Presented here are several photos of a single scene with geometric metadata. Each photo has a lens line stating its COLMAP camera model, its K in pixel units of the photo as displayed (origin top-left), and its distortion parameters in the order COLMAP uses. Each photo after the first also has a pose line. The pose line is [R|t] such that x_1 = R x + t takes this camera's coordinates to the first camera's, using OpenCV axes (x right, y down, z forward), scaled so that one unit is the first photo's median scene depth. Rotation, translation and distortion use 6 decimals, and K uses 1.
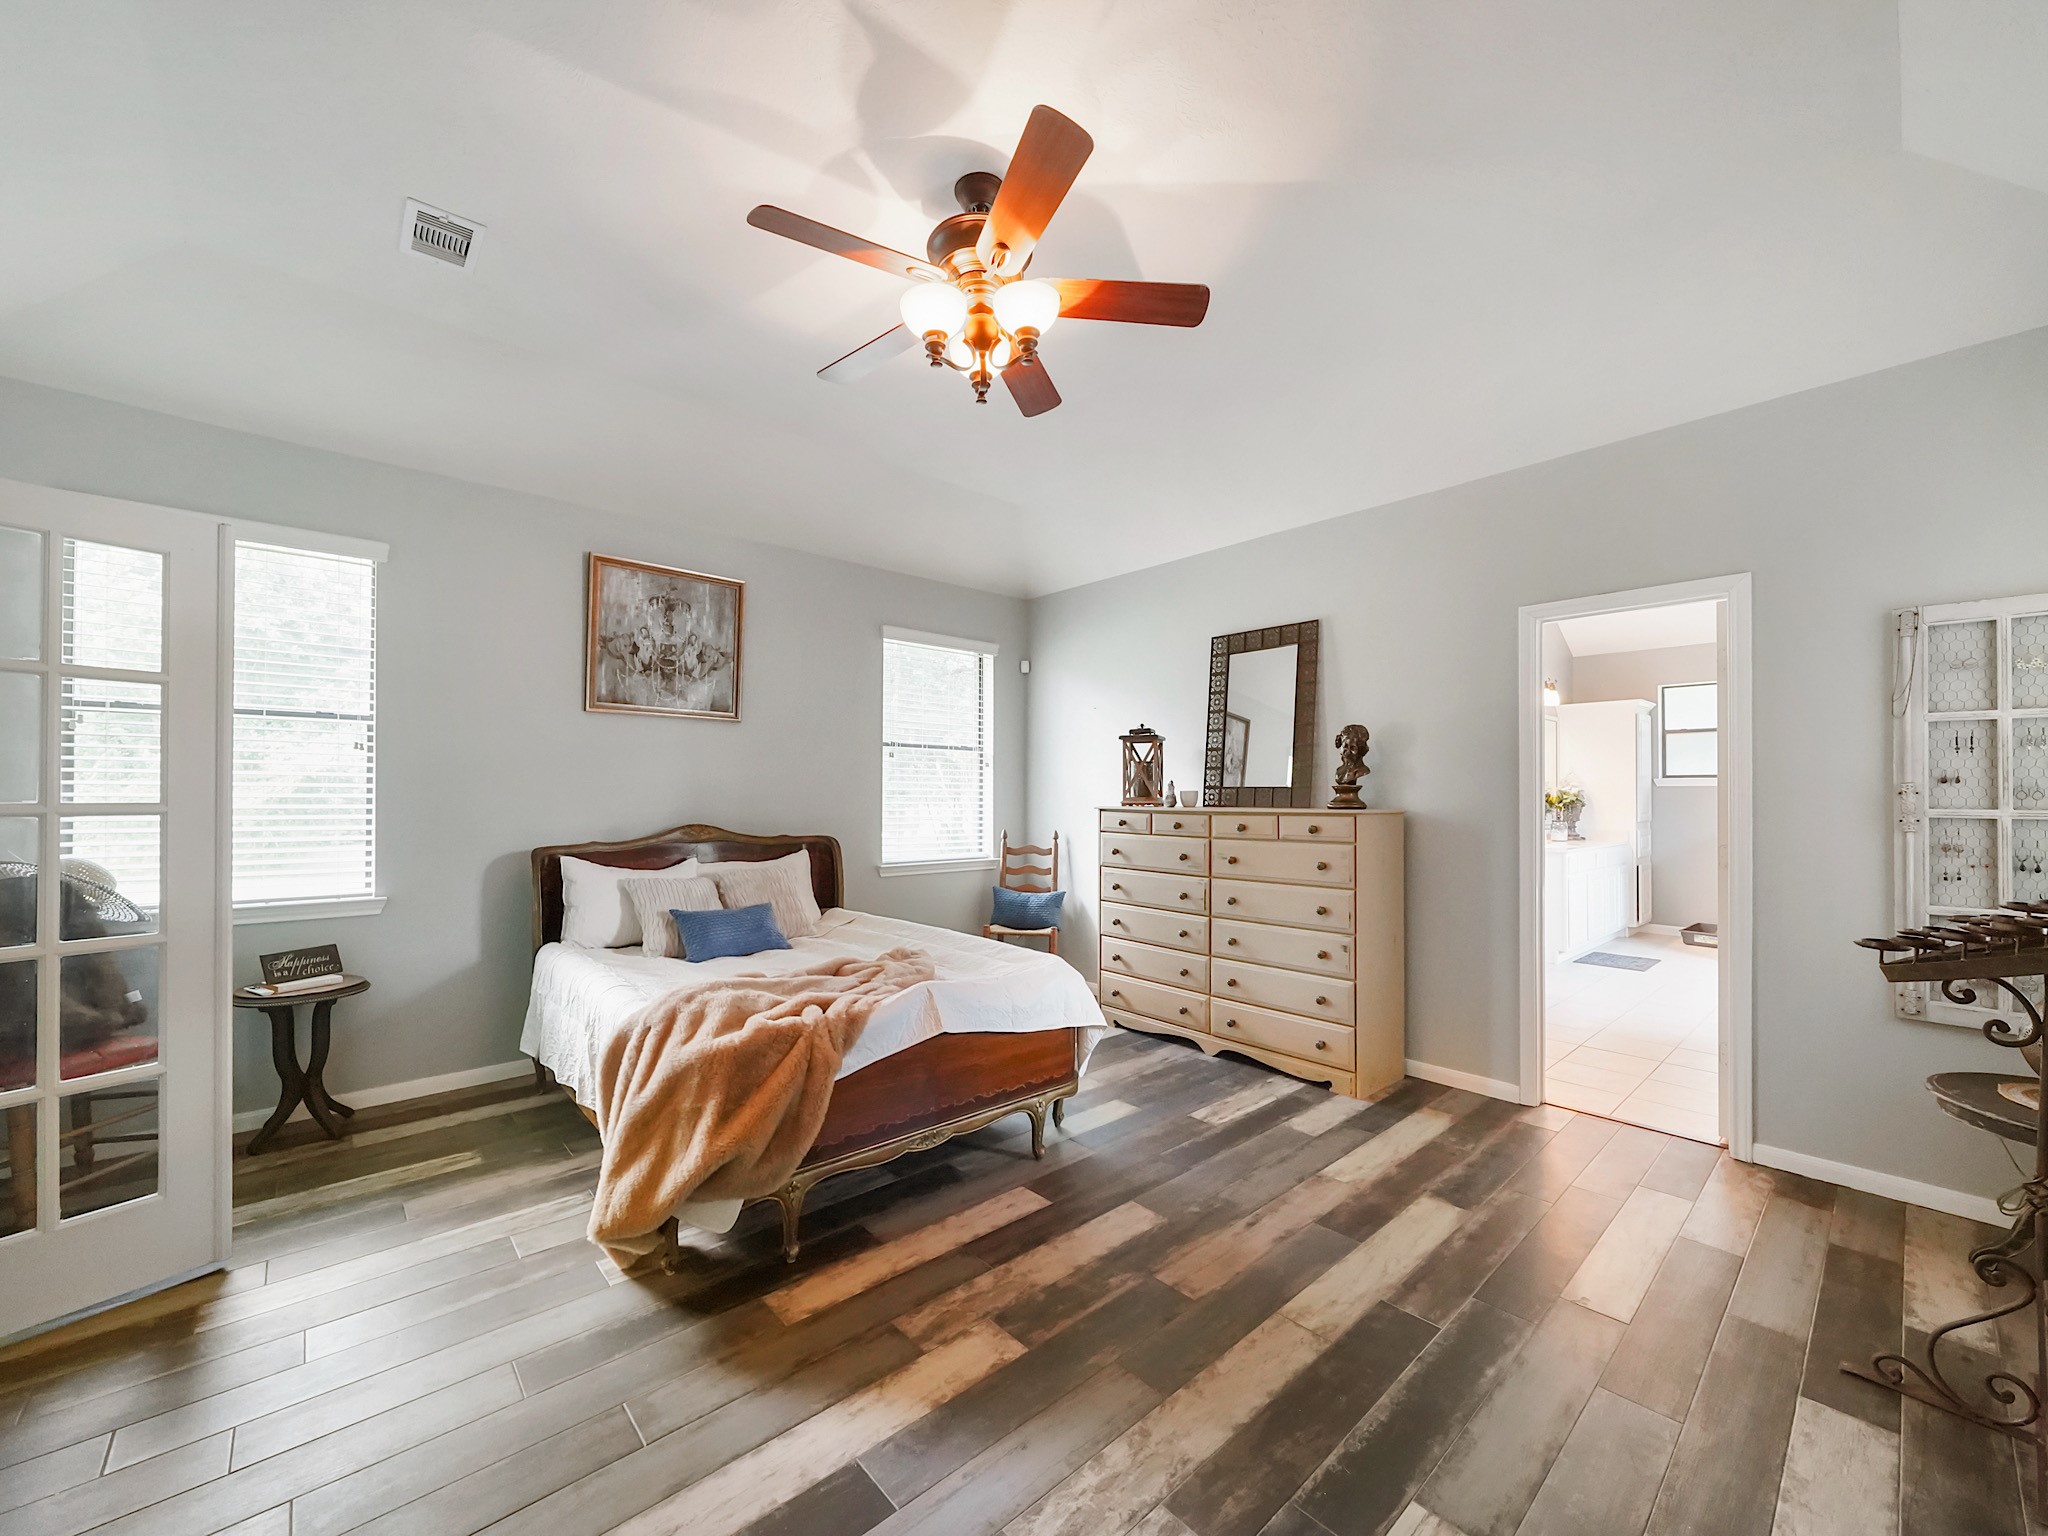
lens RADIAL K [[809.7, 0, 1023.4], [0, 809.7, 780.9], [0, 0, 1]] dist [-0.002596, -0.000402]
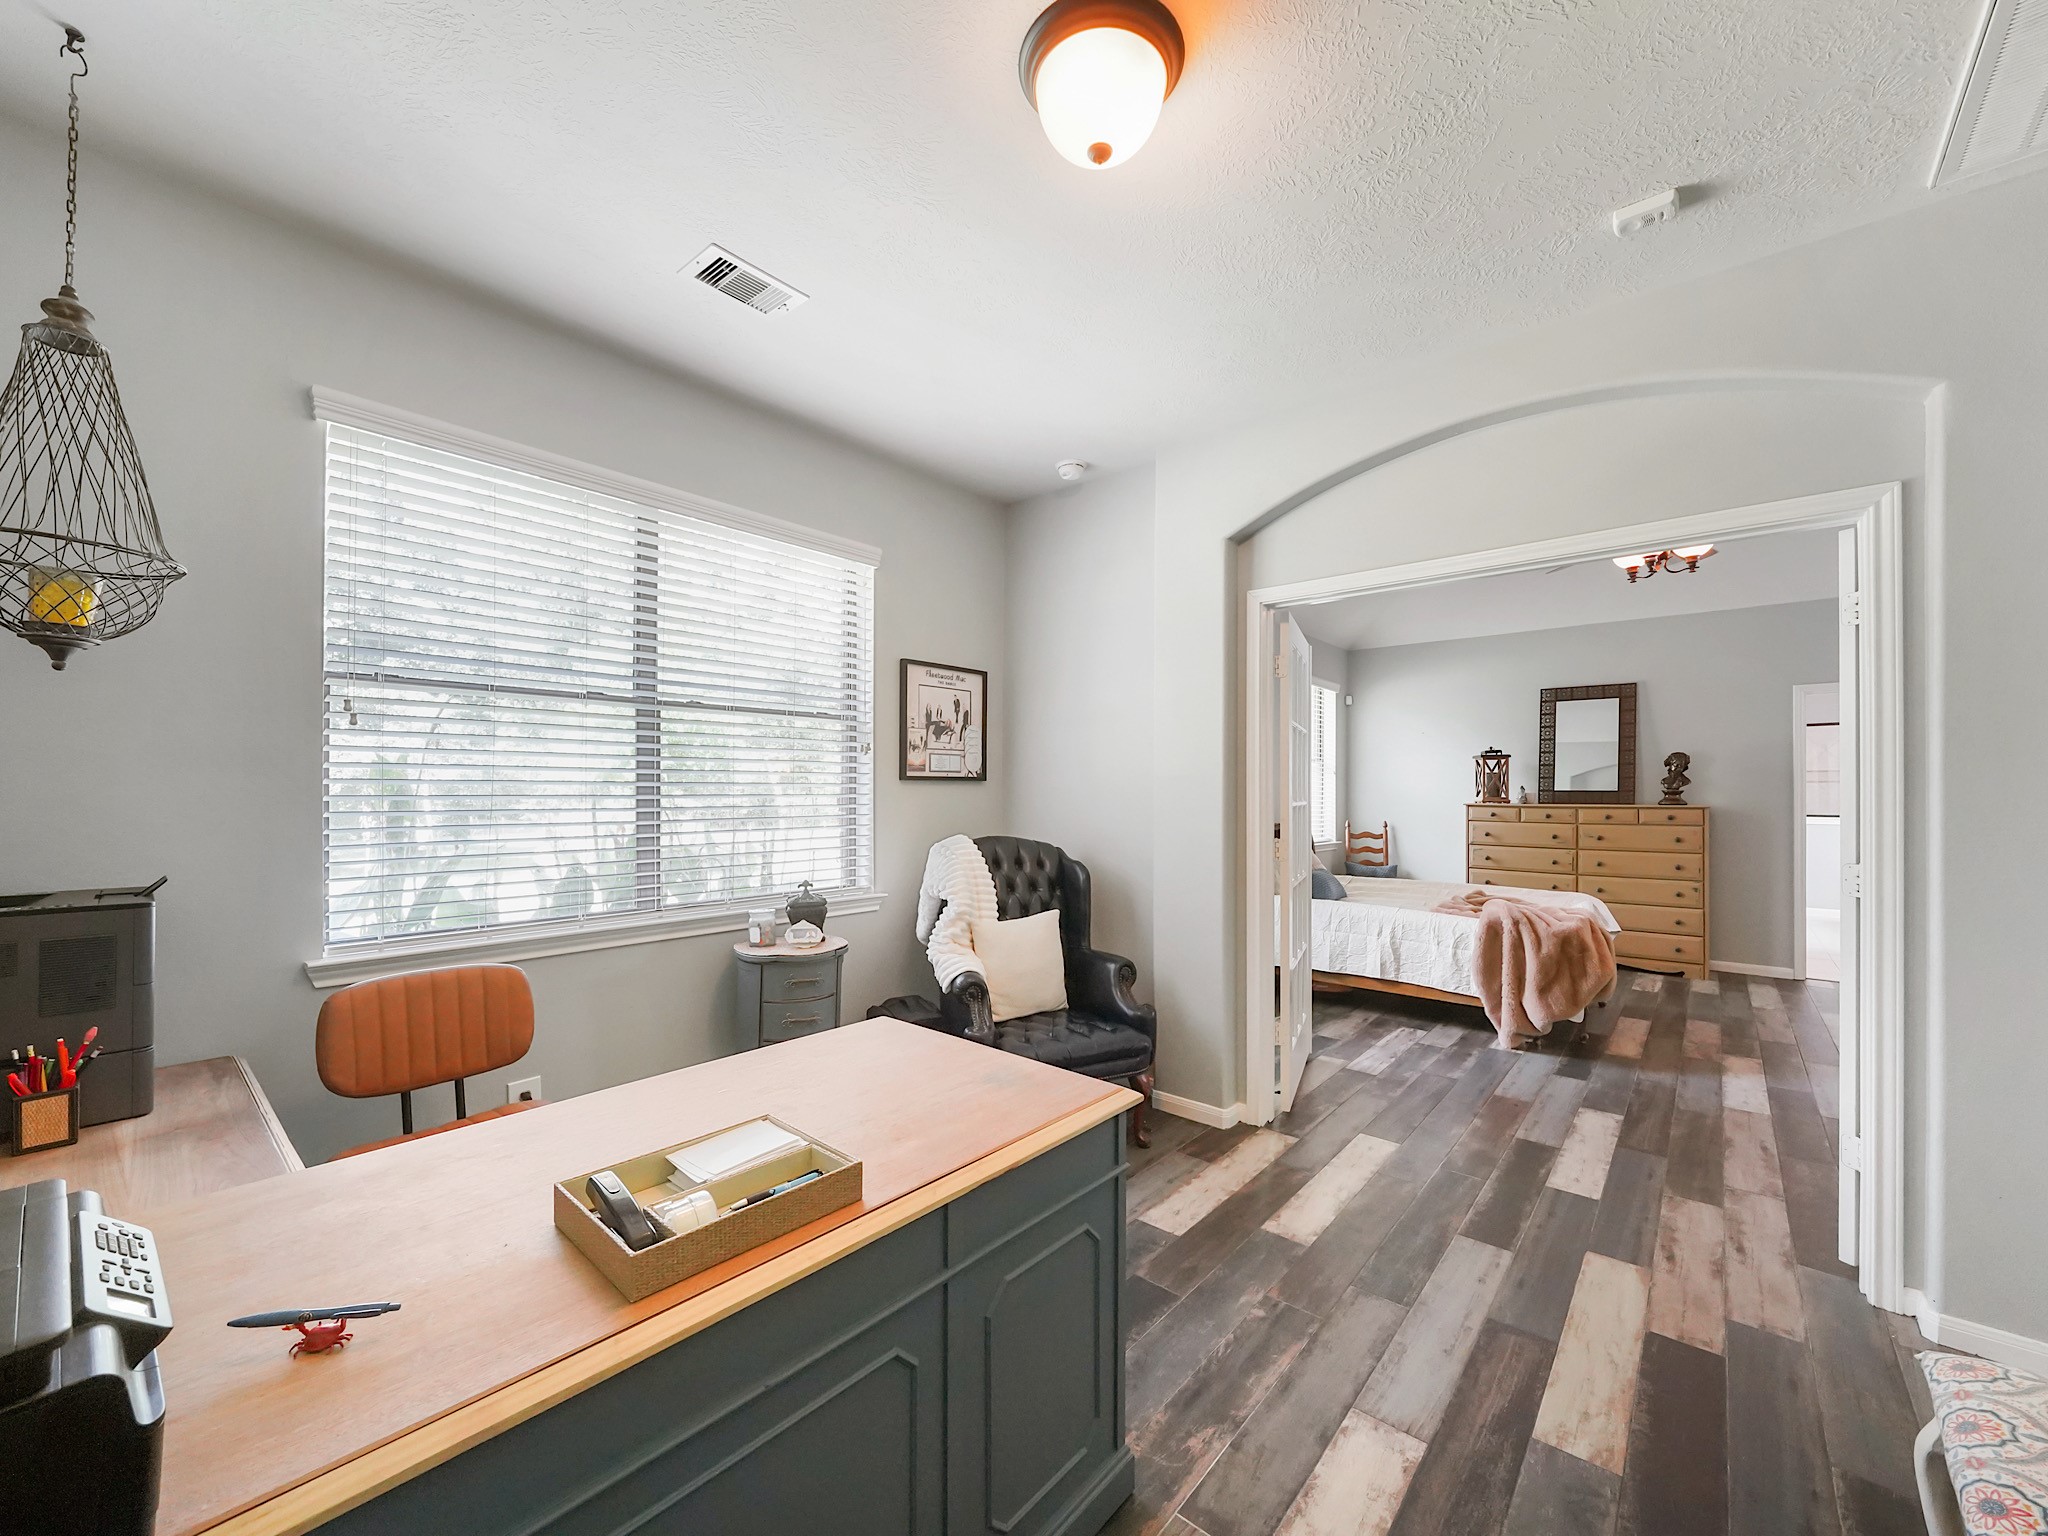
lens RADIAL K [[809.7, 0, 1025.1], [0, 809.7, 784.9], [0, 0, 1]] dist [-0.002596, -0.000402]
pose [[0.991251, 0.005644, 0.131868, -1.038499], [-0.006491, 0.999961, 0.005993, -0.006198], [-0.131829, -0.006796, 0.991249, -0.395882]]
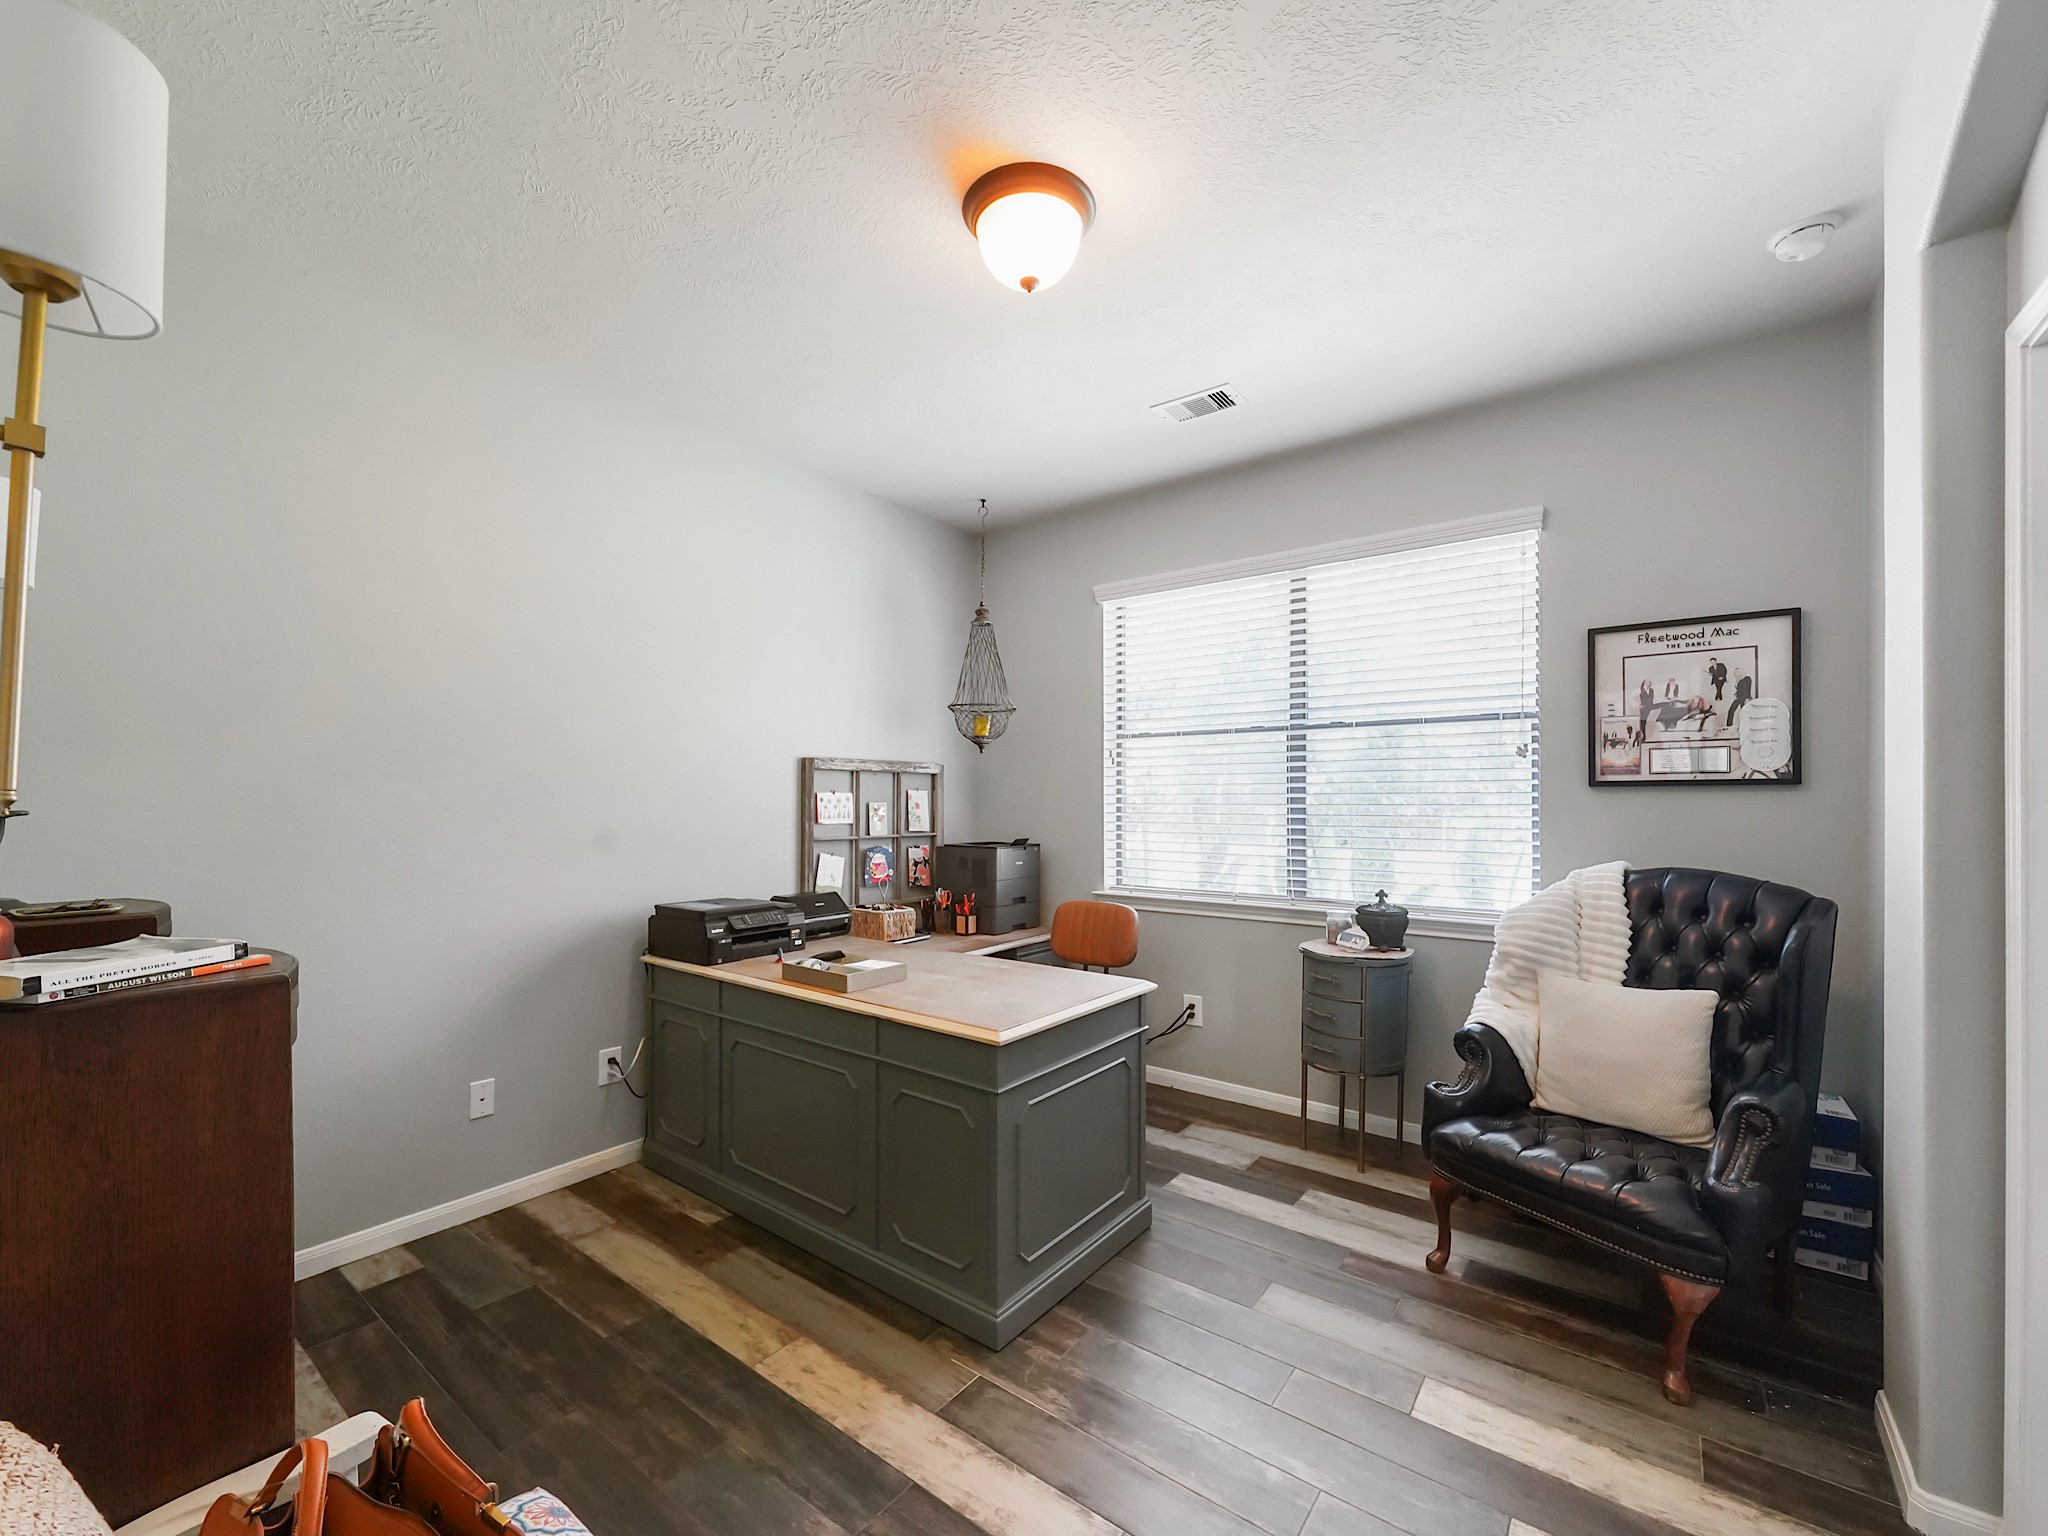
lens RADIAL K [[847.7, 0, 1026.7], [0, 847.7, 794.0], [0, 0, 1]] dist [-0.001945, -0.000616]
pose [[0.181655, -0.006725, -0.983339, -0.436454], [0.012177, 0.999915, -0.004589, -0.001614], [0.983287, -0.011140, 0.181722, -0.099912]]
